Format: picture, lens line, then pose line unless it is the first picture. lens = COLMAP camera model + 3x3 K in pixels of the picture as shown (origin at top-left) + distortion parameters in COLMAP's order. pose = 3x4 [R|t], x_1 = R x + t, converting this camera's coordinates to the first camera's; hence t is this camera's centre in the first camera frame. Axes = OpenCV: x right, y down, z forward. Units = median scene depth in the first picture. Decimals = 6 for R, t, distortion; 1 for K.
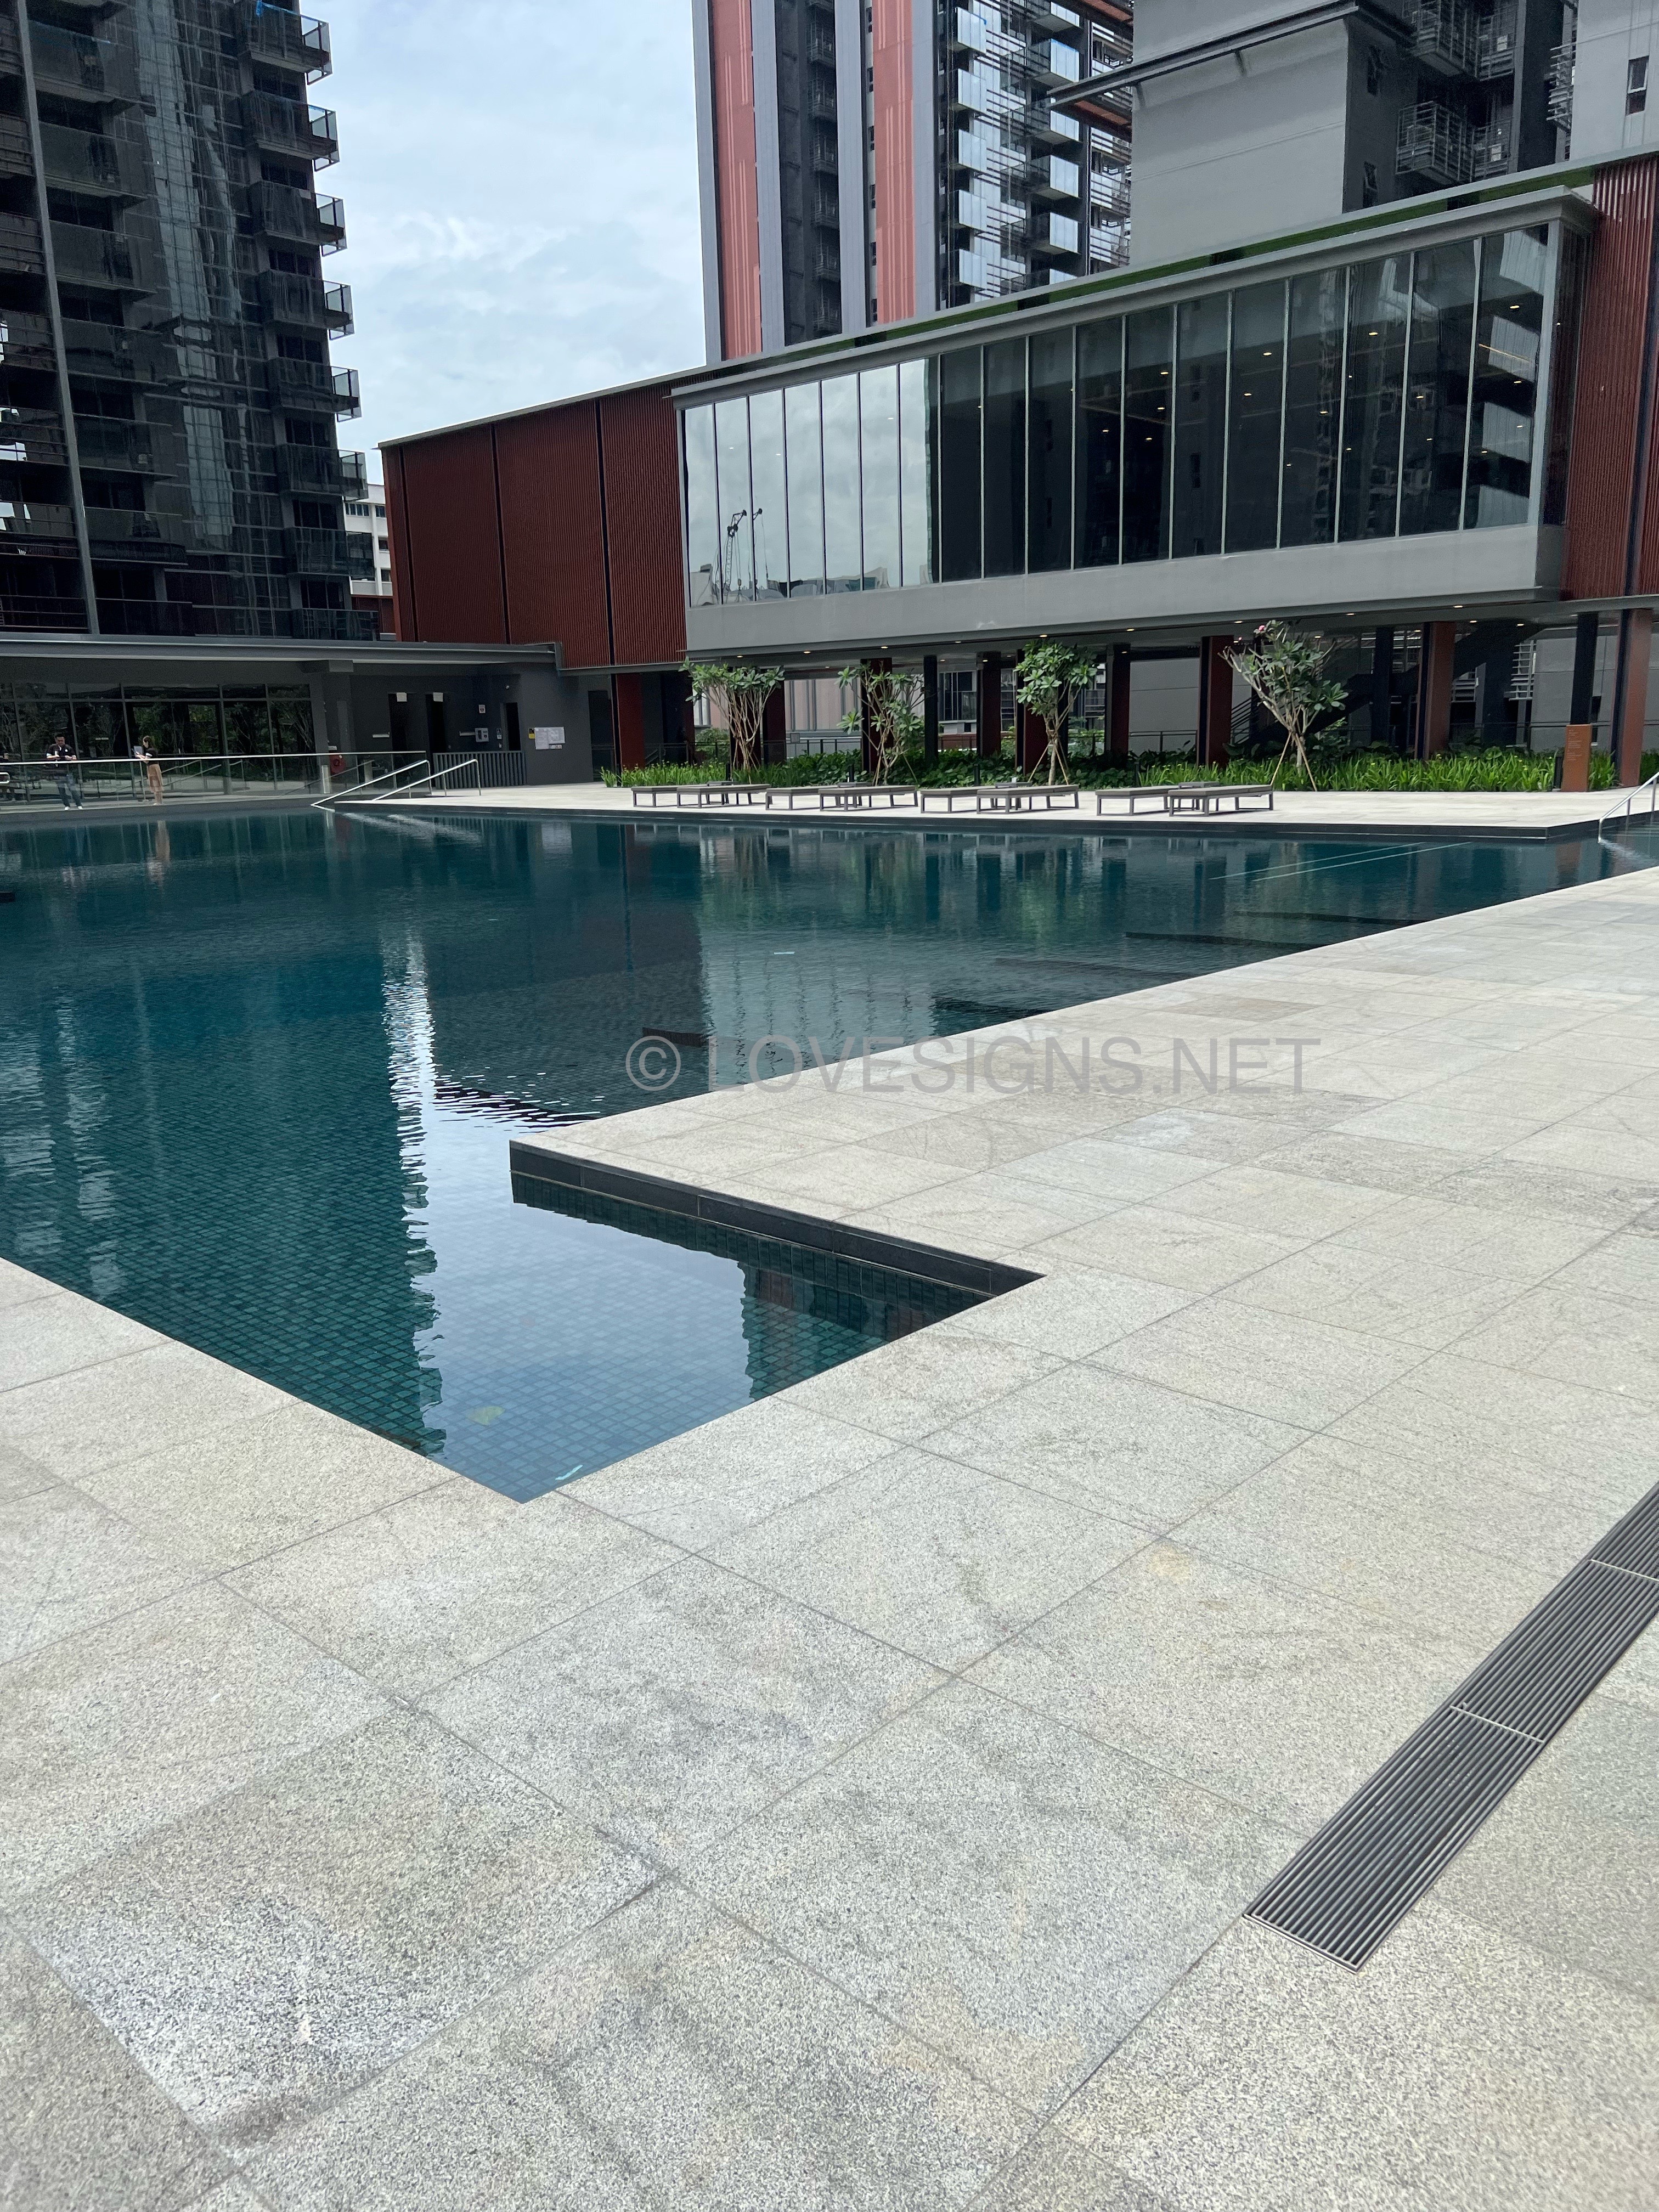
lens RADIAL K [[1739.8, 0, 829.5], [0, 1739.8, 1106.0], [0, 0, 1]] dist [0.059680, -0.067858]
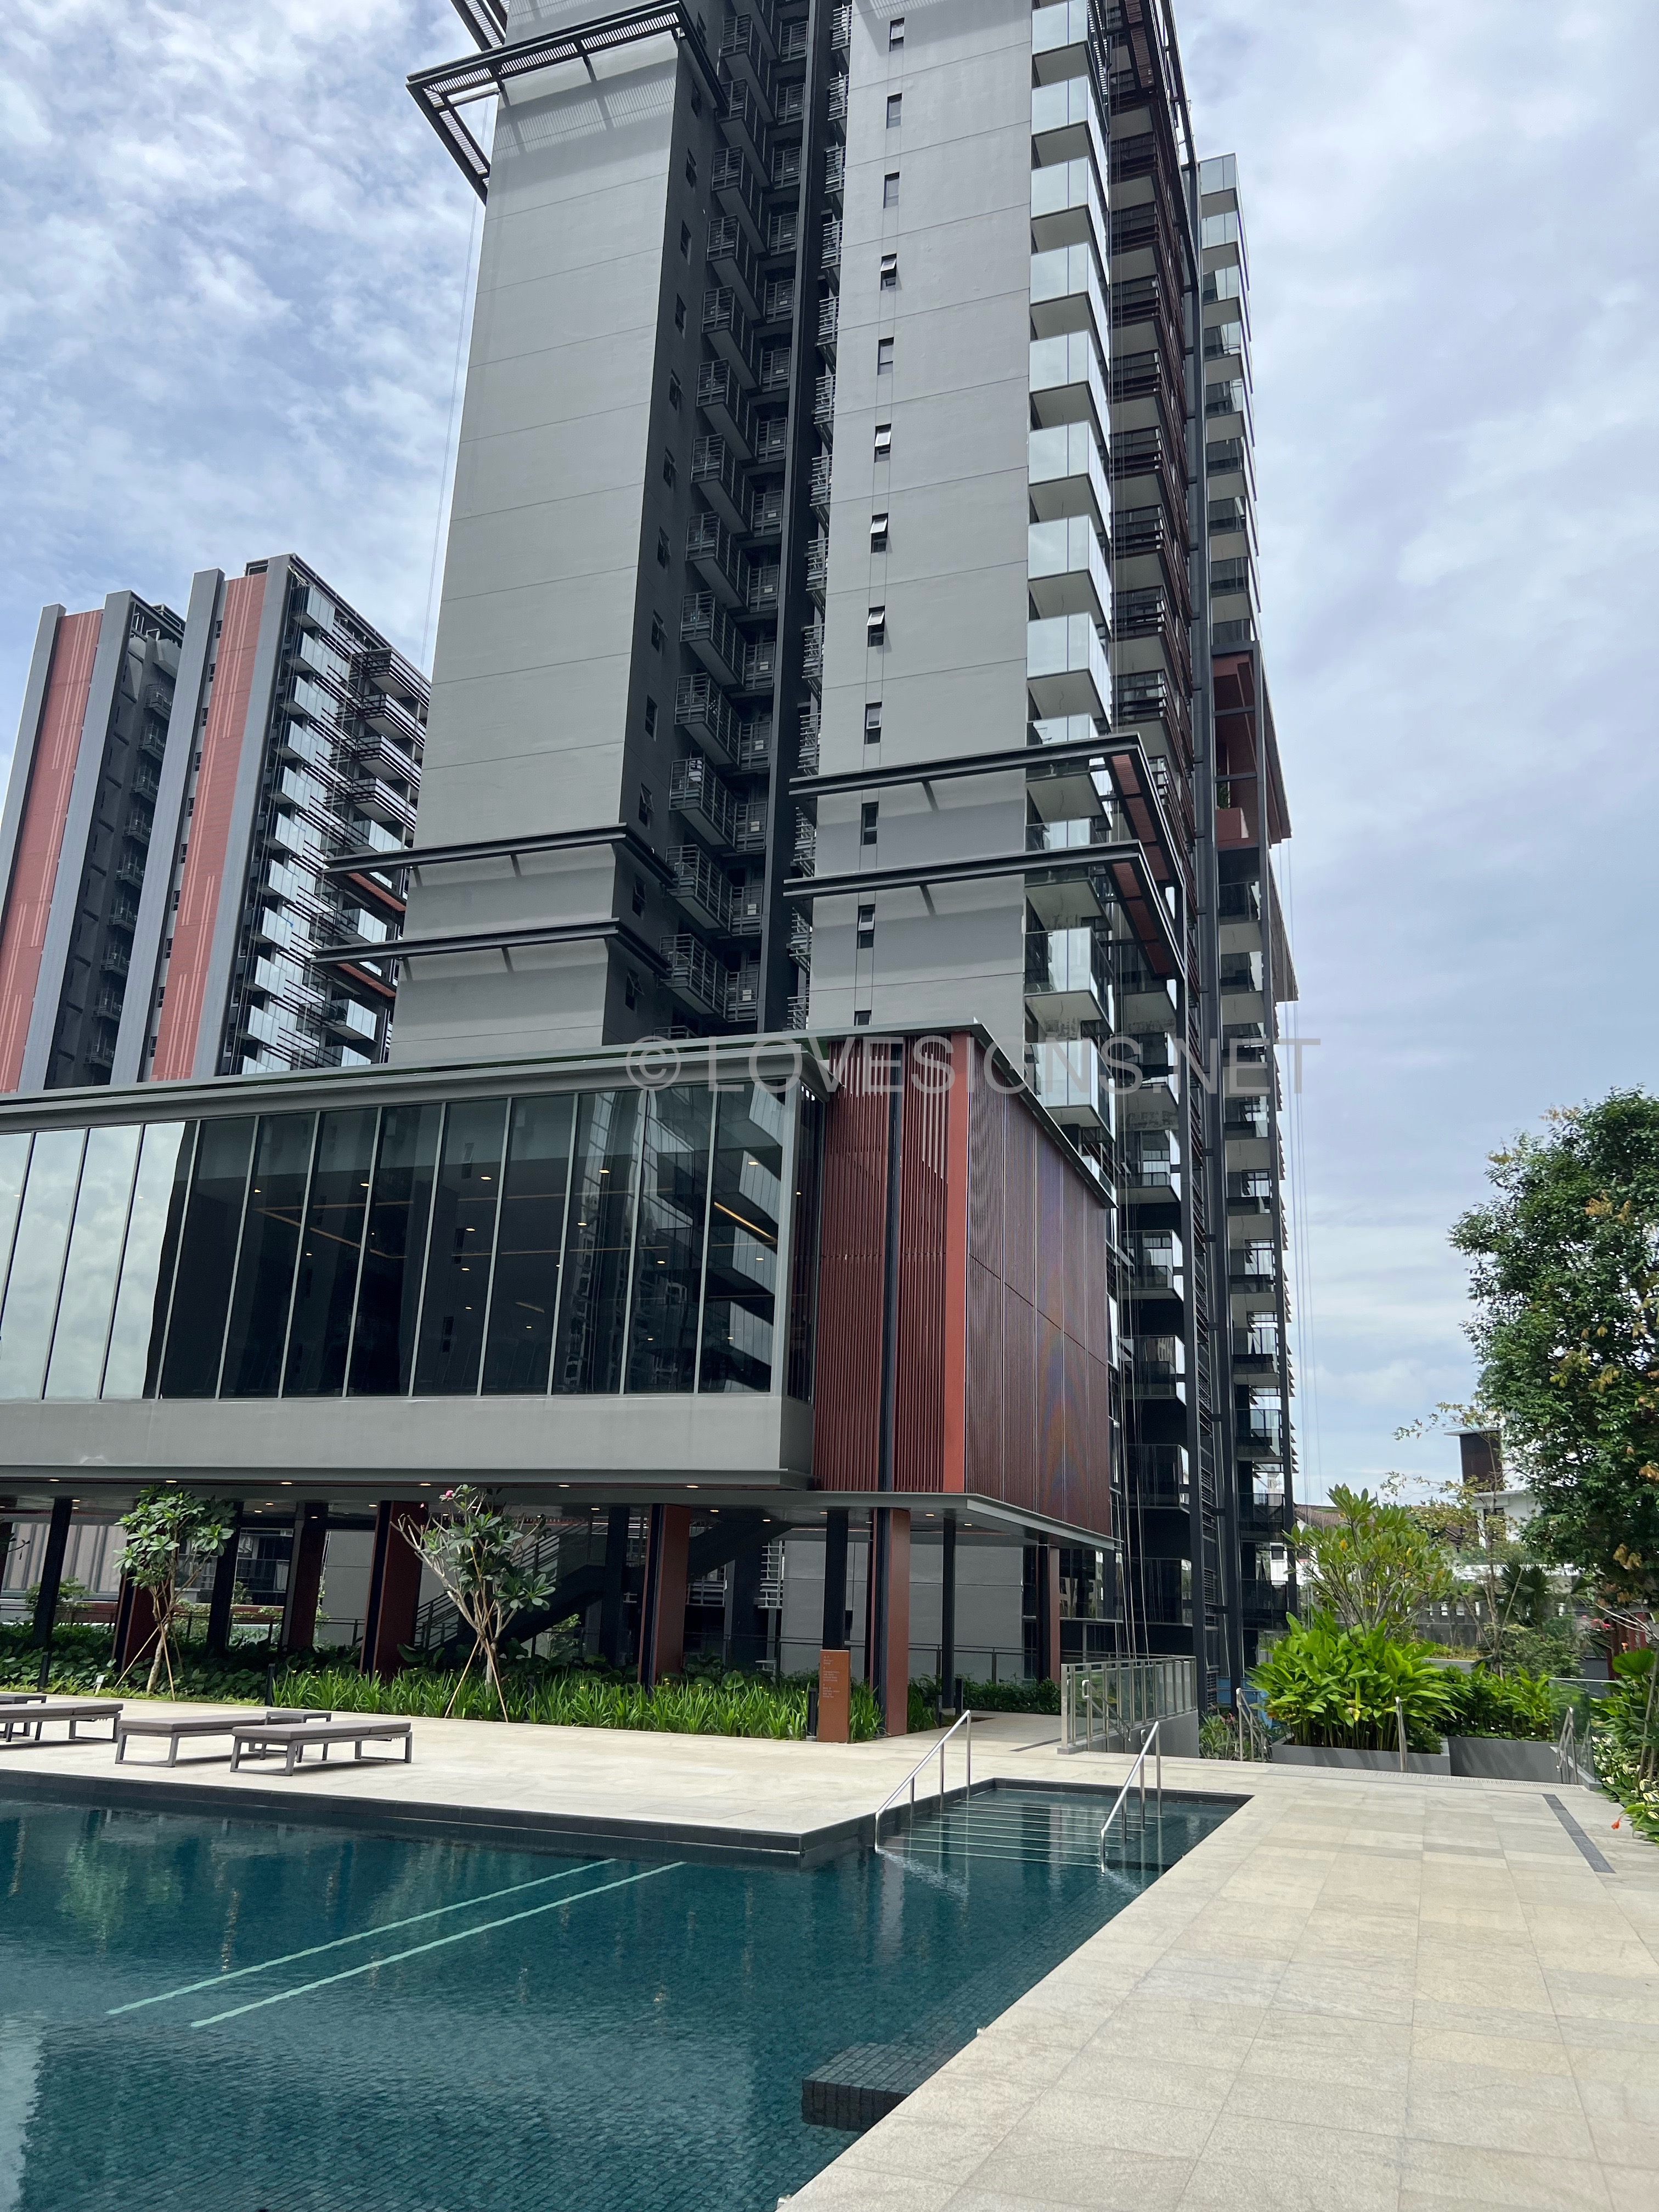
lens RADIAL K [[1664.6, 0, 829.5], [0, 1664.6, 1106.0], [0, 0, 1]] dist [0.106783, -0.383761]
pose [[0.920837, 0.163551, 0.353991, 0.108275], [0.028263, 0.877413, -0.478902, -0.064267], [-0.388921, 0.450996, 0.803333, 0.262793]]
